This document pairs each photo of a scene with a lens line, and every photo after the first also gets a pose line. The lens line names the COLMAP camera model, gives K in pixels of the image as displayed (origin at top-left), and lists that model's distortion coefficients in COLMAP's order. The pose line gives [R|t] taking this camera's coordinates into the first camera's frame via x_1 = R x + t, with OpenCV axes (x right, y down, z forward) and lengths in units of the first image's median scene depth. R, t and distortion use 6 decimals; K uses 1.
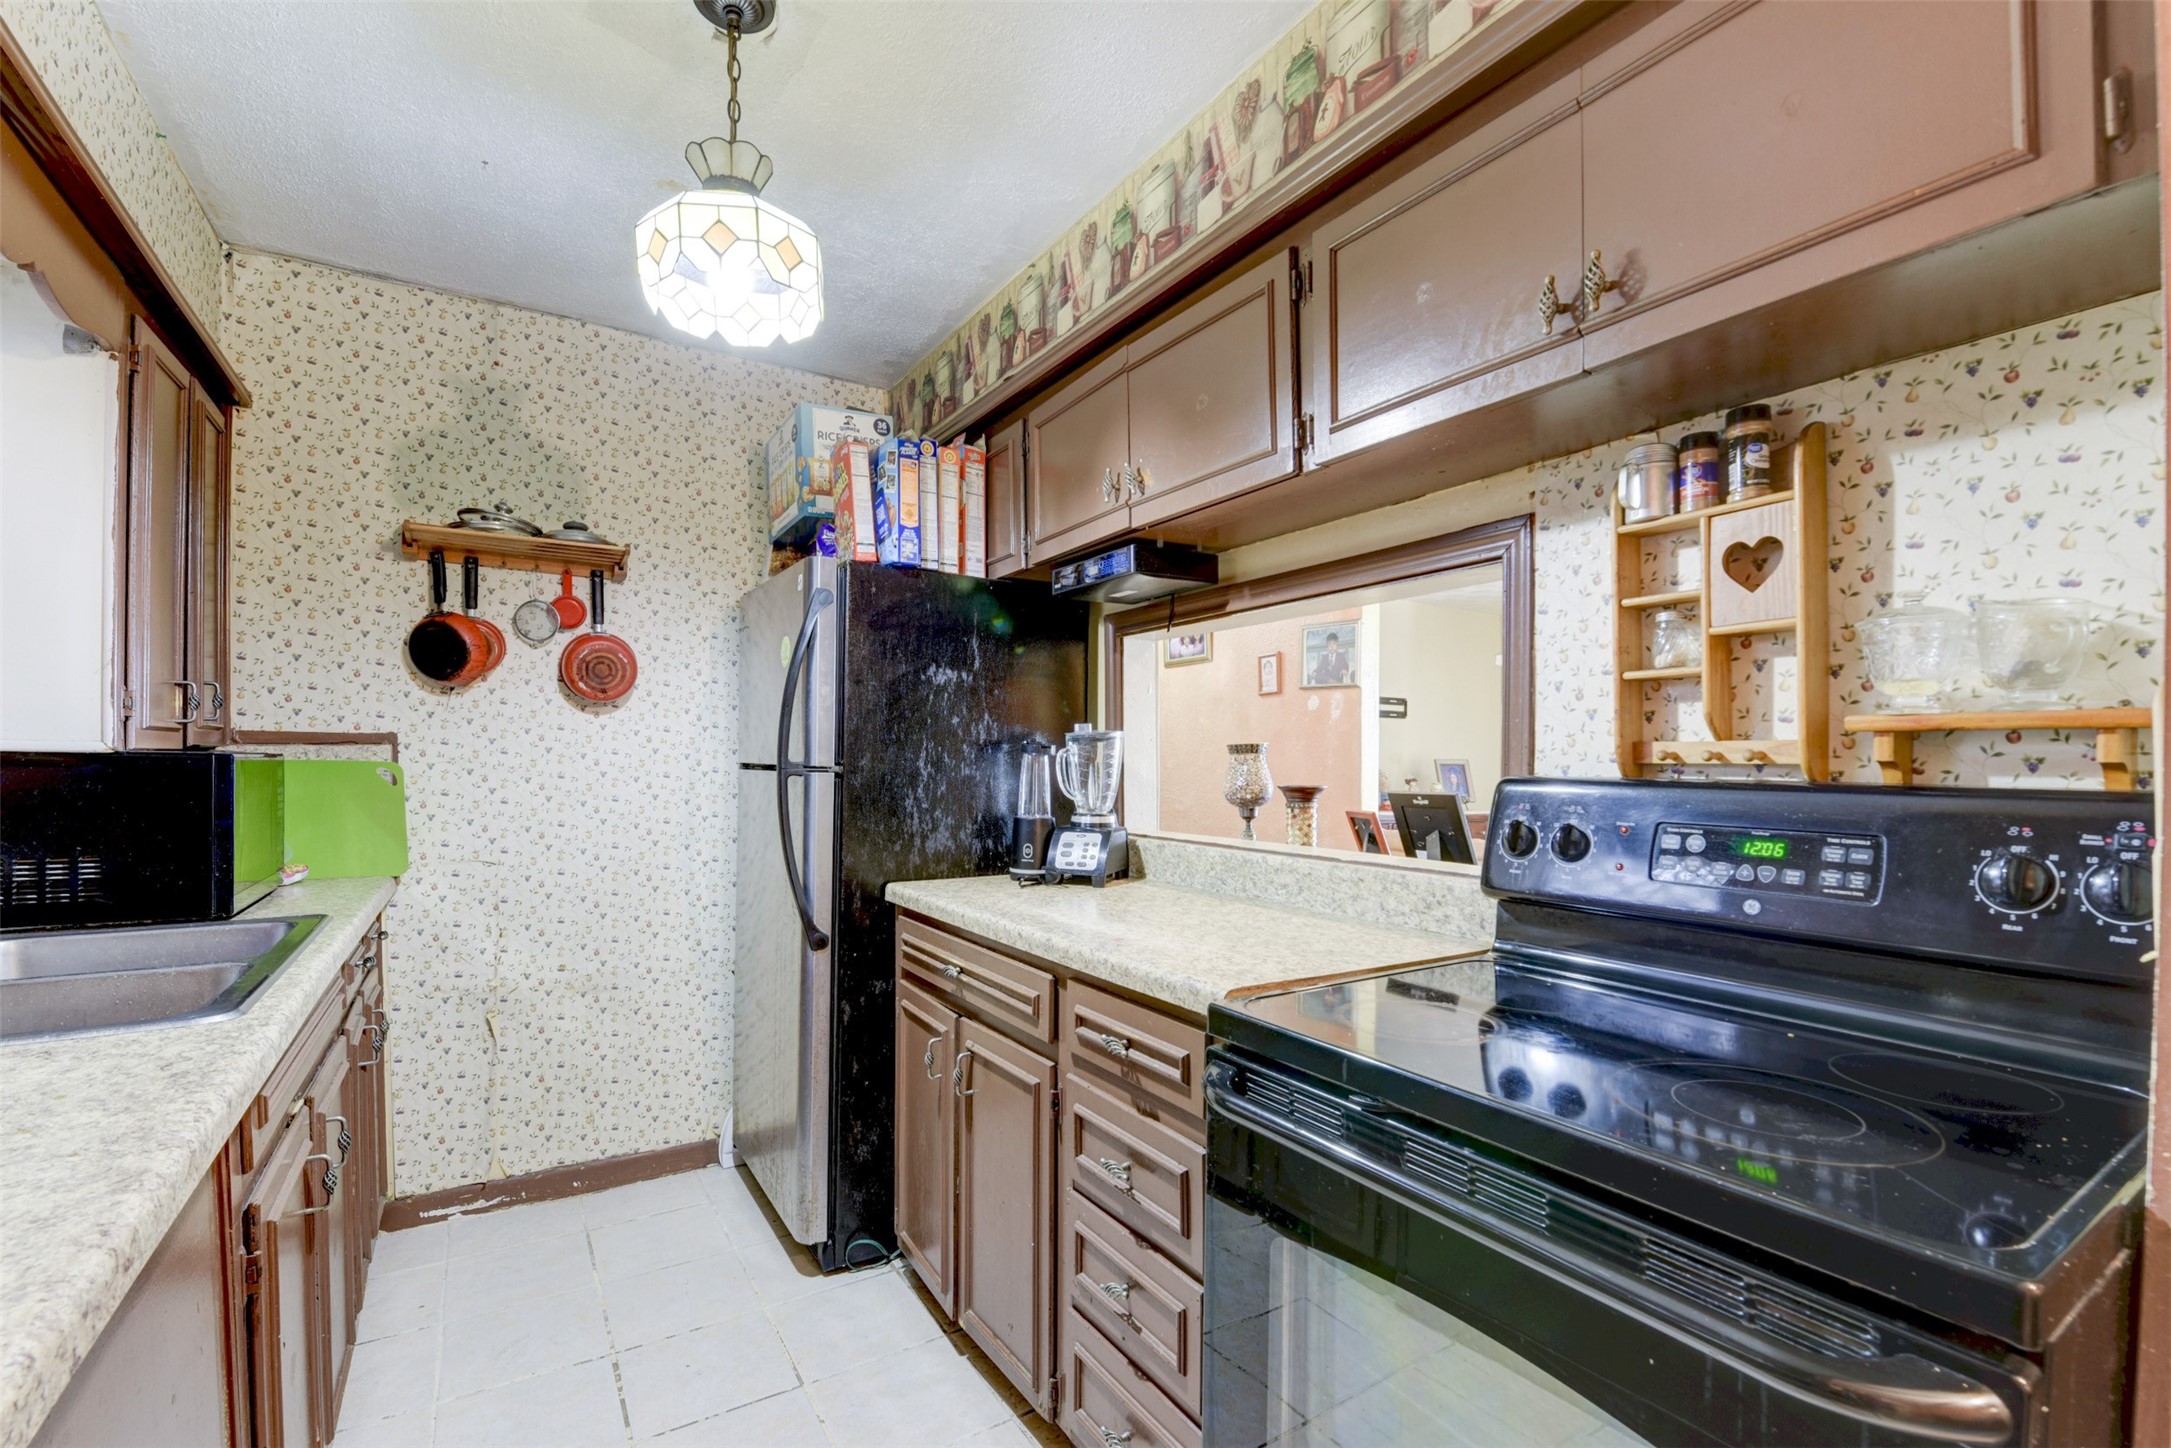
lens RADIAL K [[938.8, 0, 1101.4], [0, 938.8, 745.3], [0, 0, 1]] dist [0.015140, -0.014567]
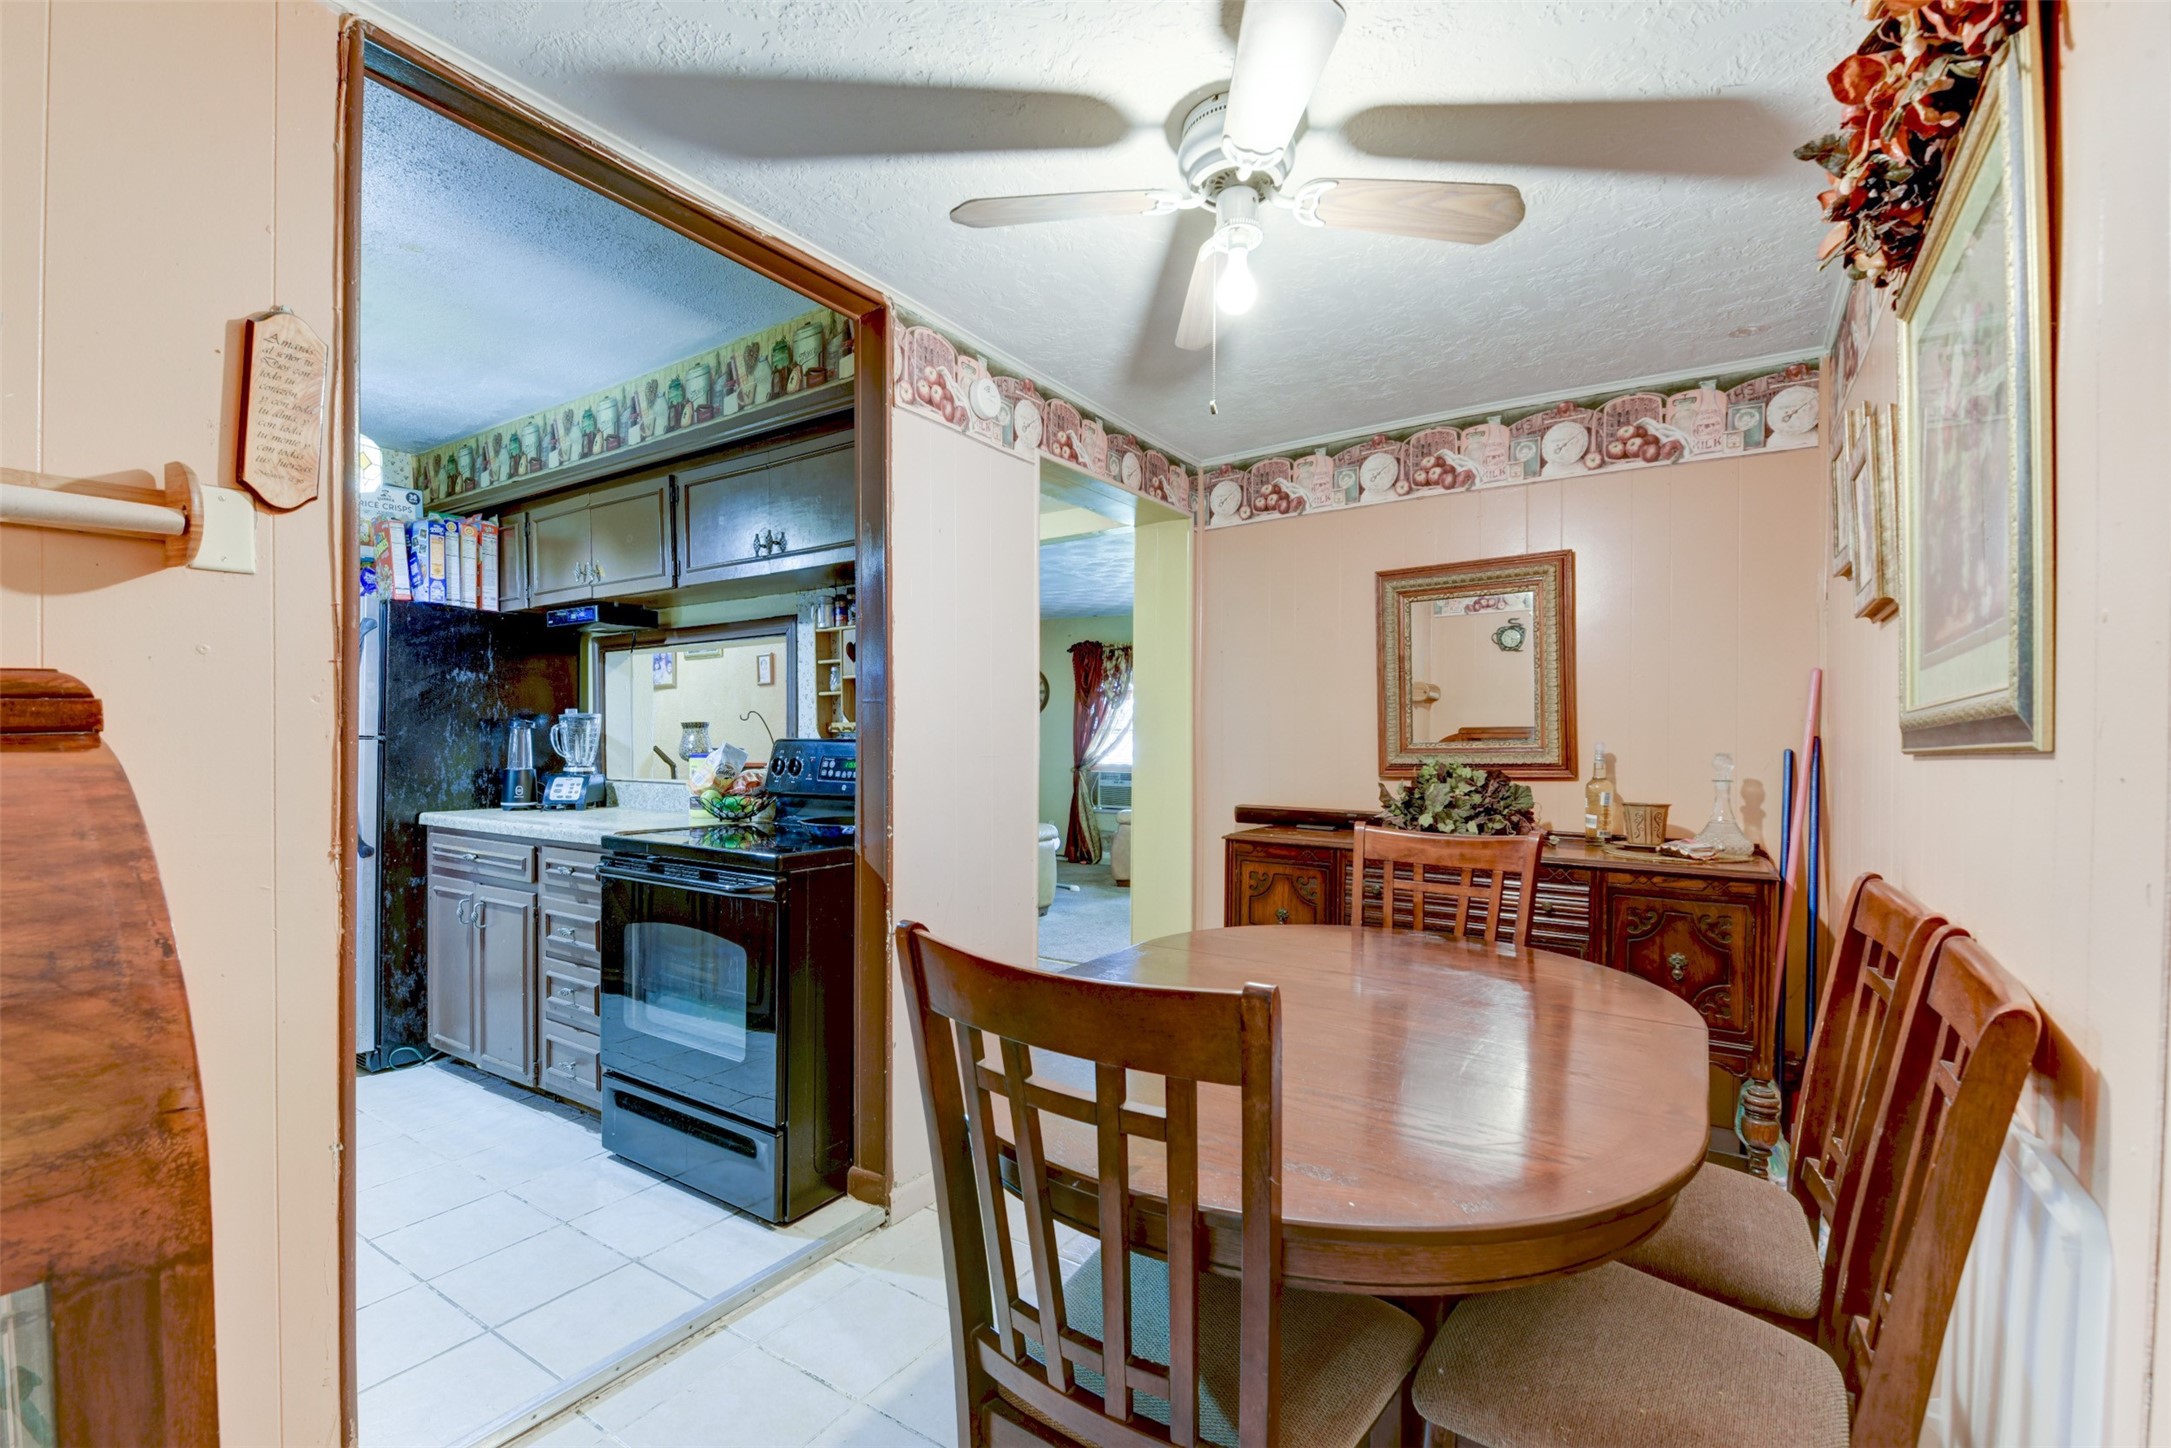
lens RADIAL K [[922.8, 0, 1105.4], [0, 922.8, 736.6], [0, 0, 1]] dist [0.015285, -0.012706]
pose [[0.908198, -0.000436, 0.418540, 0.150356], [-0.005482, 0.999901, 0.012936, -0.001542], [-0.418505, -0.014043, 0.908106, -0.822112]]
